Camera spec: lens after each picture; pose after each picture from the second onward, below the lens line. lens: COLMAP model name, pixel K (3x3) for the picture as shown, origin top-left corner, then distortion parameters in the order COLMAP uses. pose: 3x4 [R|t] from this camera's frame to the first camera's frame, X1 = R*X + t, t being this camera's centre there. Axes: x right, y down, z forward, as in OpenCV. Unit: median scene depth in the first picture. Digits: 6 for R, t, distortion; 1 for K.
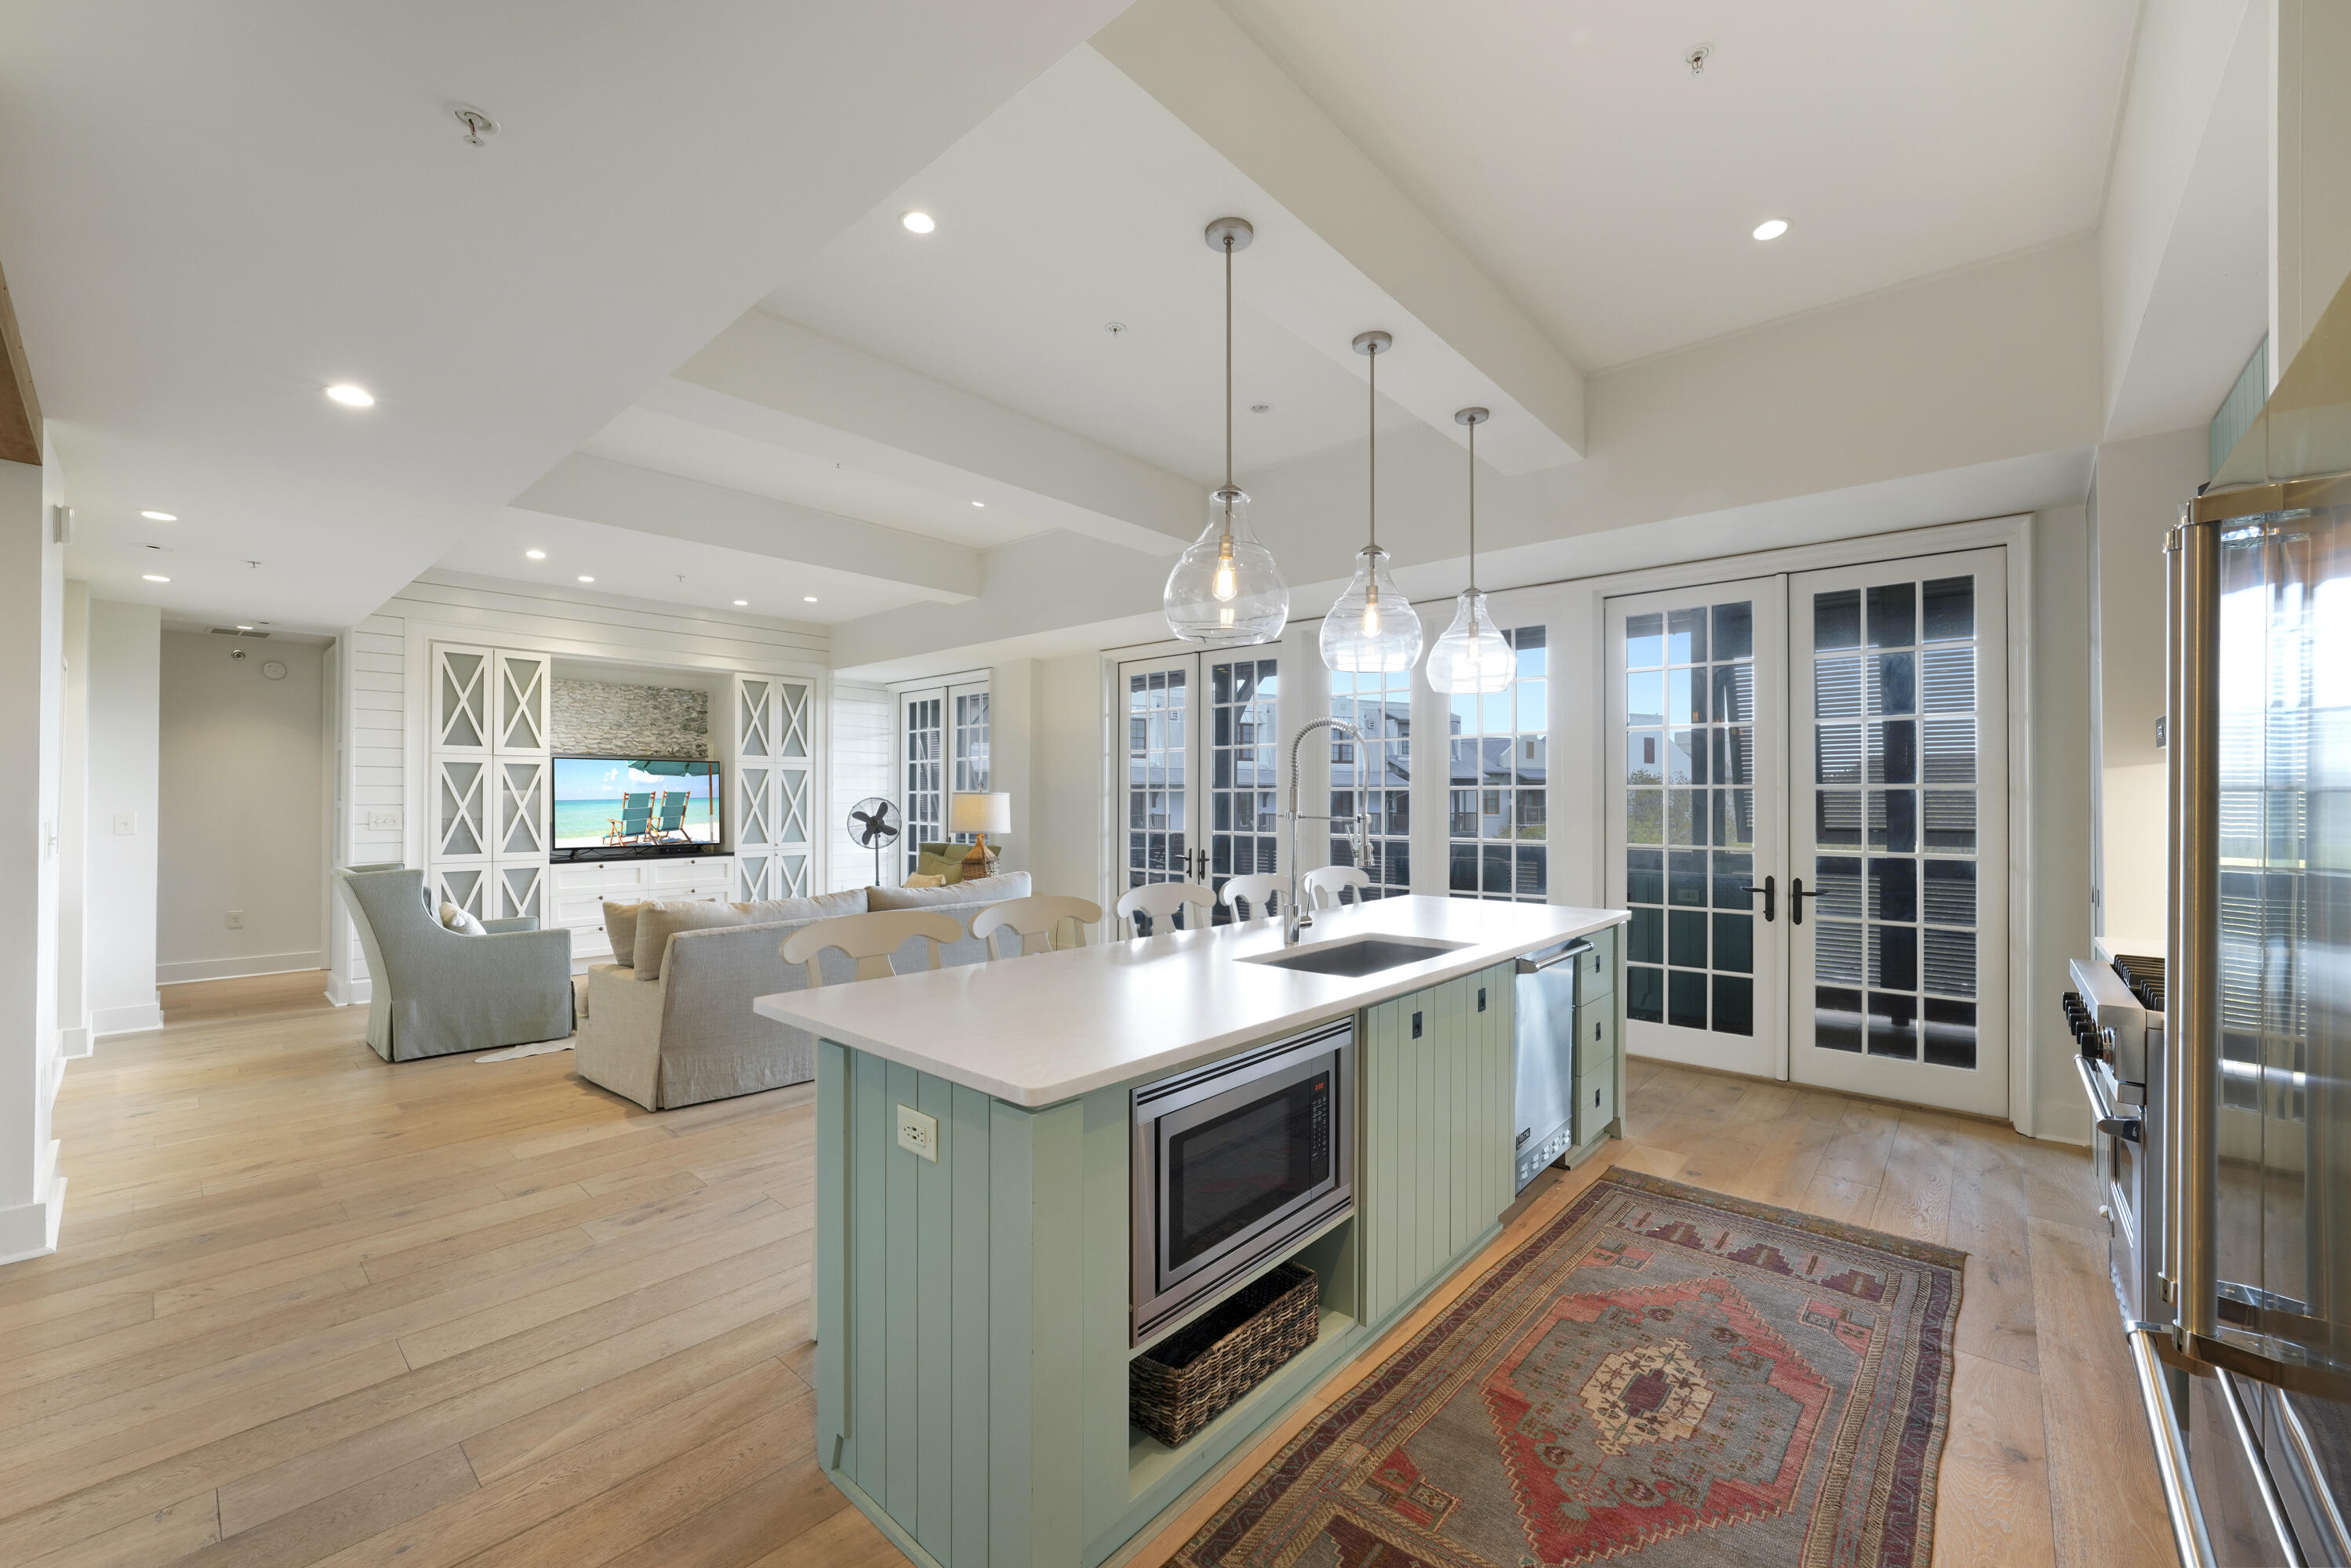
lens RADIAL K [[929.1, 0, 1175.5], [0, 929.1, 784.0], [0, 0, 1]] dist [-0.002430, -0.000179]
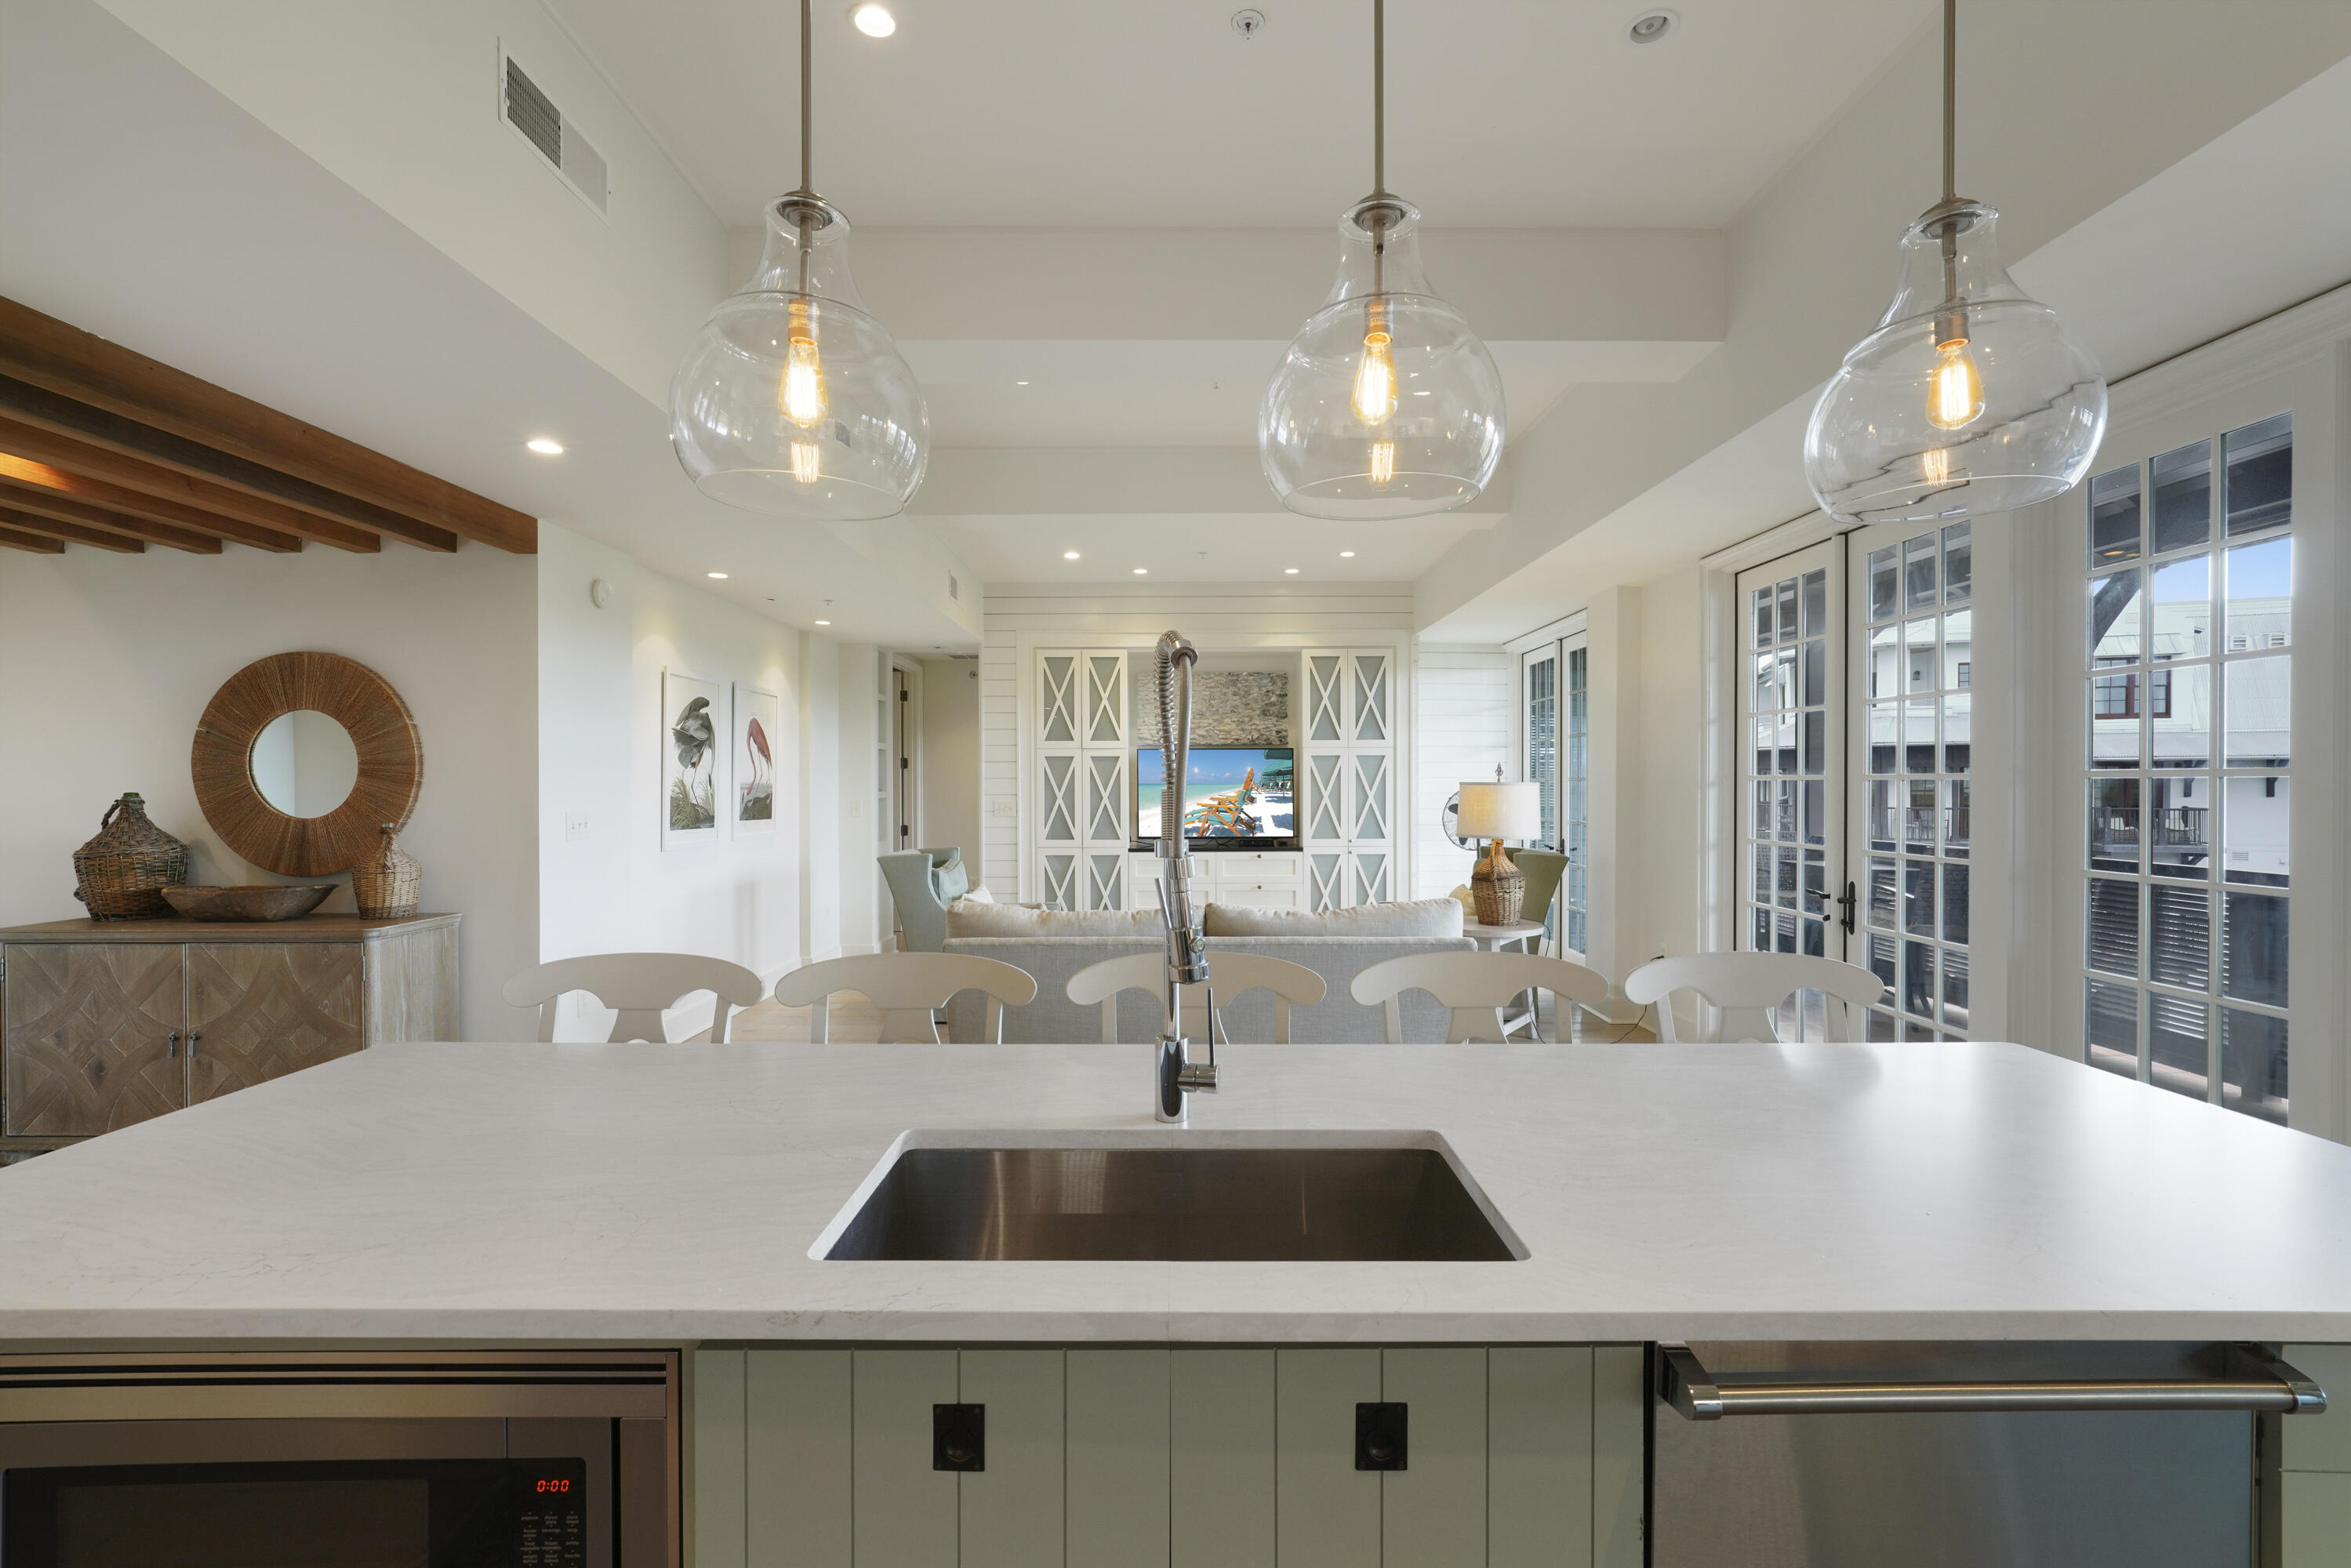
lens RADIAL K [[1026.8, 0, 1175.5], [0, 1026.8, 784.0], [0, 0, 1]] dist [-0.000967, 0.000239]
pose [[0.668562, -0.001641, -0.743655, 0.192701], [0.014301, 0.999841, 0.010651, -0.001248], [0.743519, -0.017756, 0.668479, 0.244979]]
